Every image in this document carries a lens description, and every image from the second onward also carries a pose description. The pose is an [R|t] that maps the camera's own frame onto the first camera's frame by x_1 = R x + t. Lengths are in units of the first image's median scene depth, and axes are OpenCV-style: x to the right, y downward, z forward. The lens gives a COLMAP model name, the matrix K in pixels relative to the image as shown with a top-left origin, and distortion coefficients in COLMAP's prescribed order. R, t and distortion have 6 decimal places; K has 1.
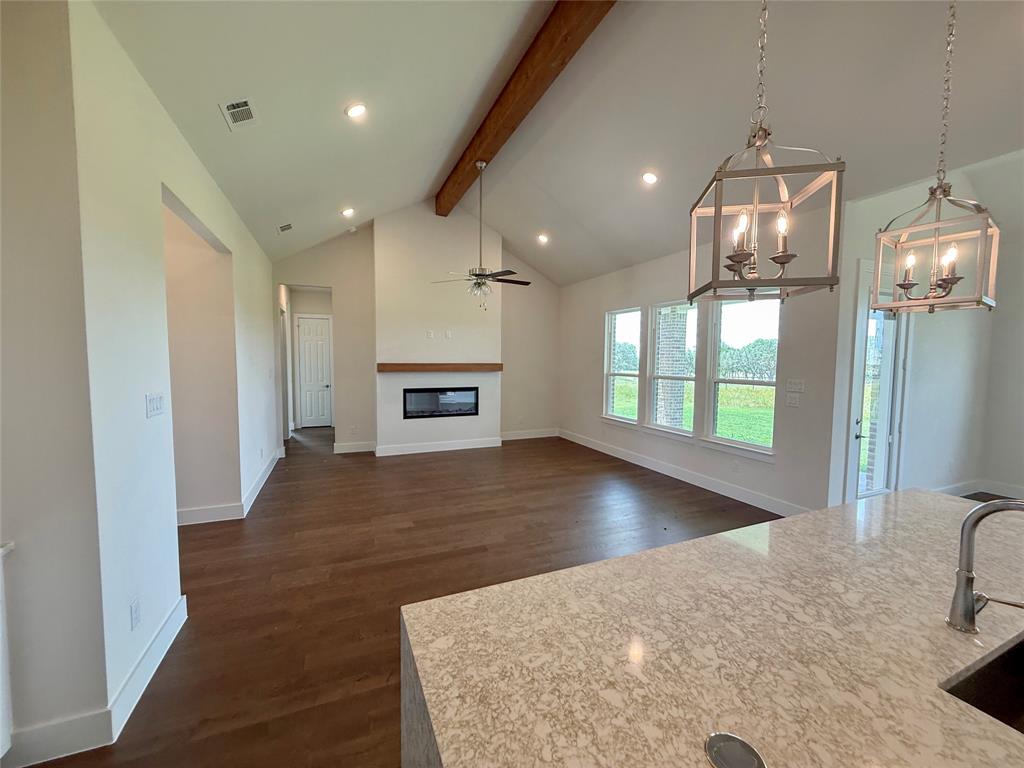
lens RADIAL K [[422.5, 0, 518.2], [0, 422.5, 383.3], [0, 0, 1]] dist [0.024440, 0.000119]
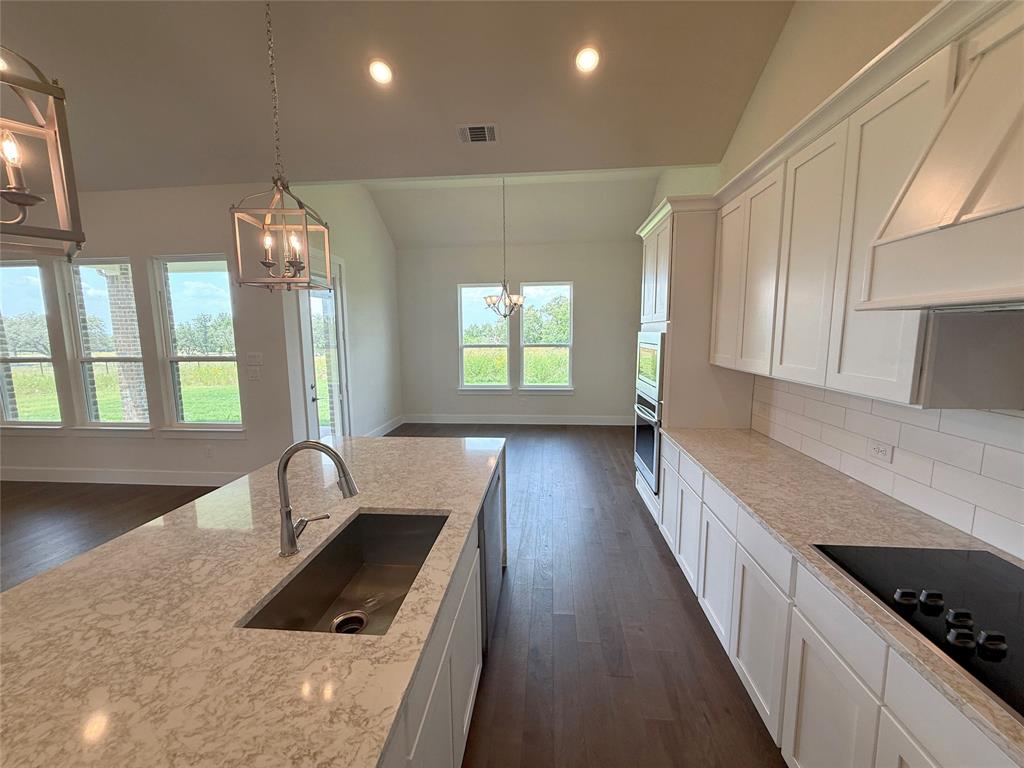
lens RADIAL K [[422.5, 0, 506.4], [0, 422.5, 382.4], [0, 0, 1]] dist [0.024440, 0.000119]
pose [[0.519312, -0.119865, 0.846137, 0.255514], [0.071098, 0.992742, 0.096997, 0.012298], [-0.851622, 0.009787, 0.524065, -0.090852]]
